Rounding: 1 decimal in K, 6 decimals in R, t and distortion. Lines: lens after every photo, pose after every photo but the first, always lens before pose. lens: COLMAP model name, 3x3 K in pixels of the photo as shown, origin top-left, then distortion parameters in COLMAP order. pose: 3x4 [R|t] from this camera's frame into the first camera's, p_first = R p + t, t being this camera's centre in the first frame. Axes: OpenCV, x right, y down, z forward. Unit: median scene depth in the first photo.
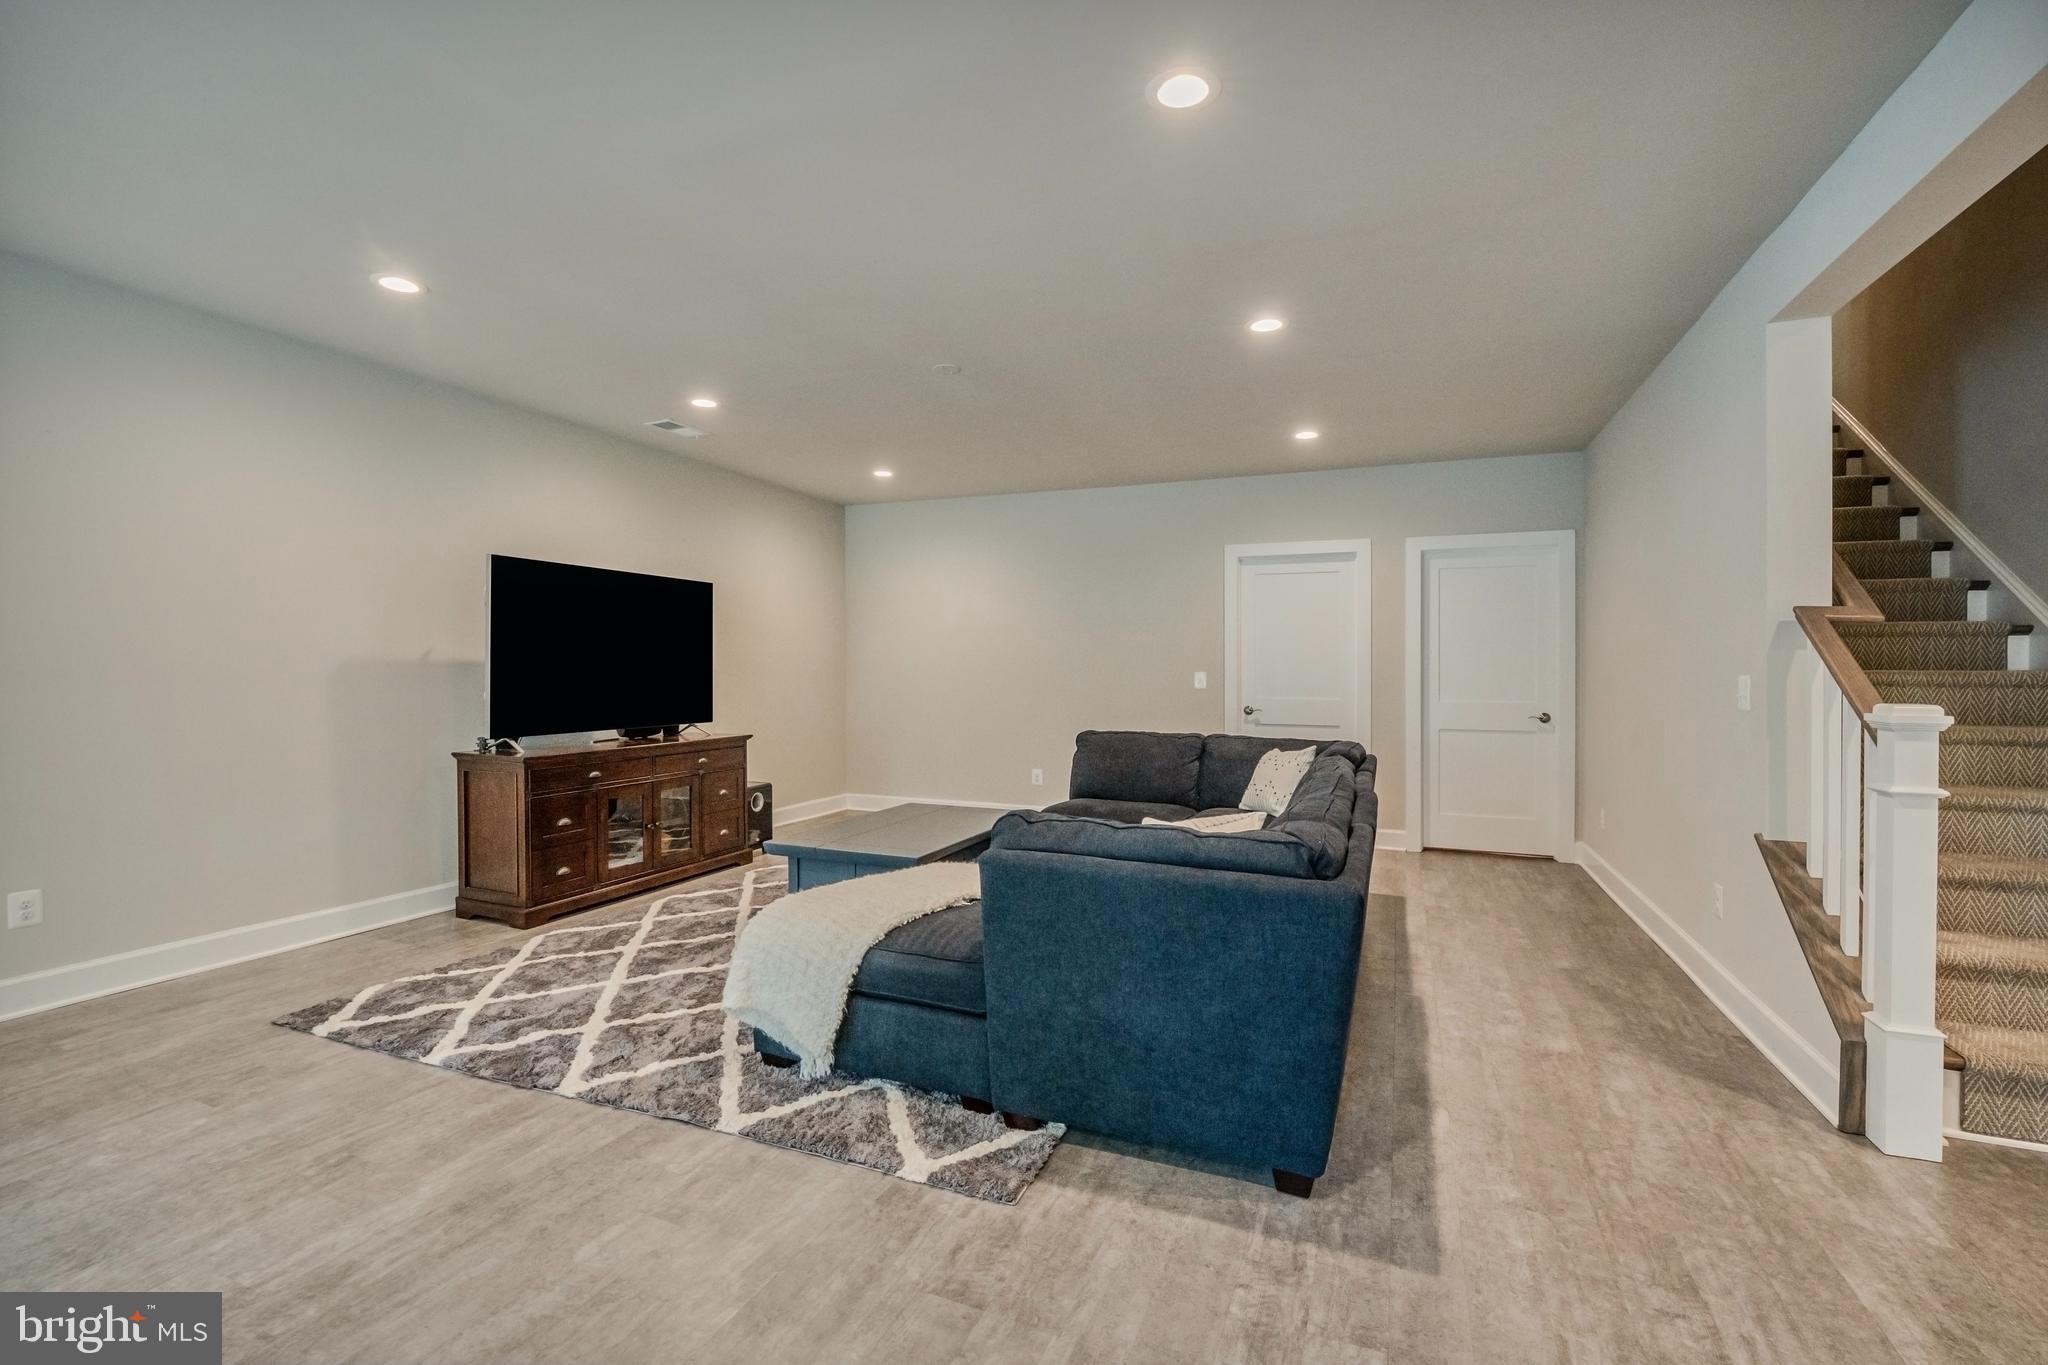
lens RADIAL K [[893.6, 0, 1011.6], [0, 893.6, 675.3], [0, 0, 1]] dist [-0.022726, 0.004334]
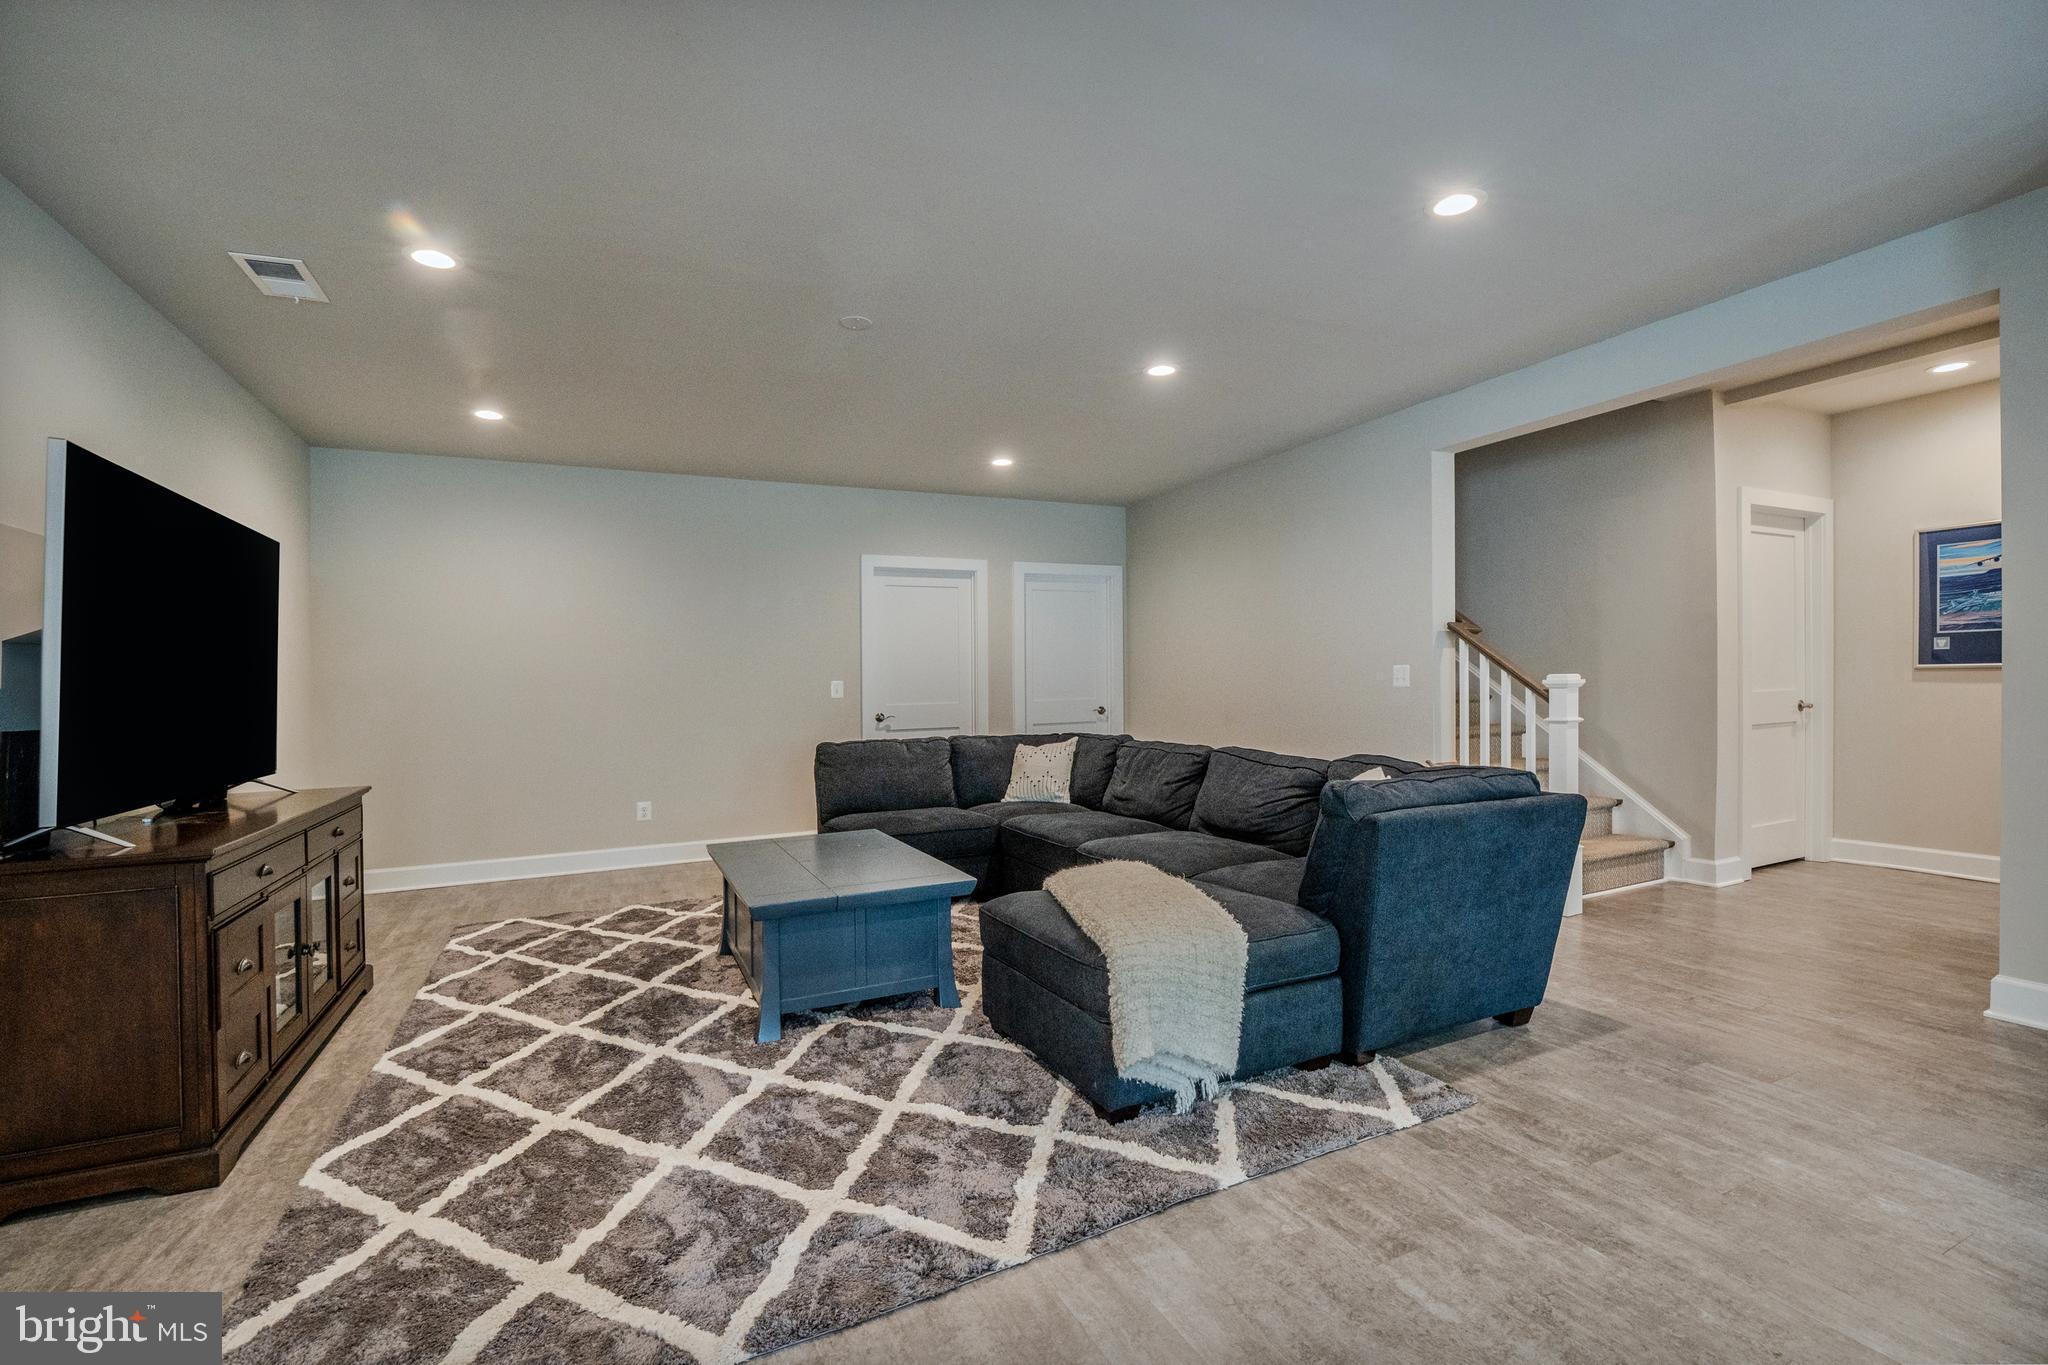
lens RADIAL K [[893.6, 0, 1016.4], [0, 893.6, 673.4], [0, 0, 1]] dist [-0.022726, 0.004334]
pose [[0.668738, -0.008750, 0.743447, -0.684386], [0.030285, 0.999421, -0.015478, 0.015934], [-0.742881, 0.032866, 0.668616, 0.351070]]
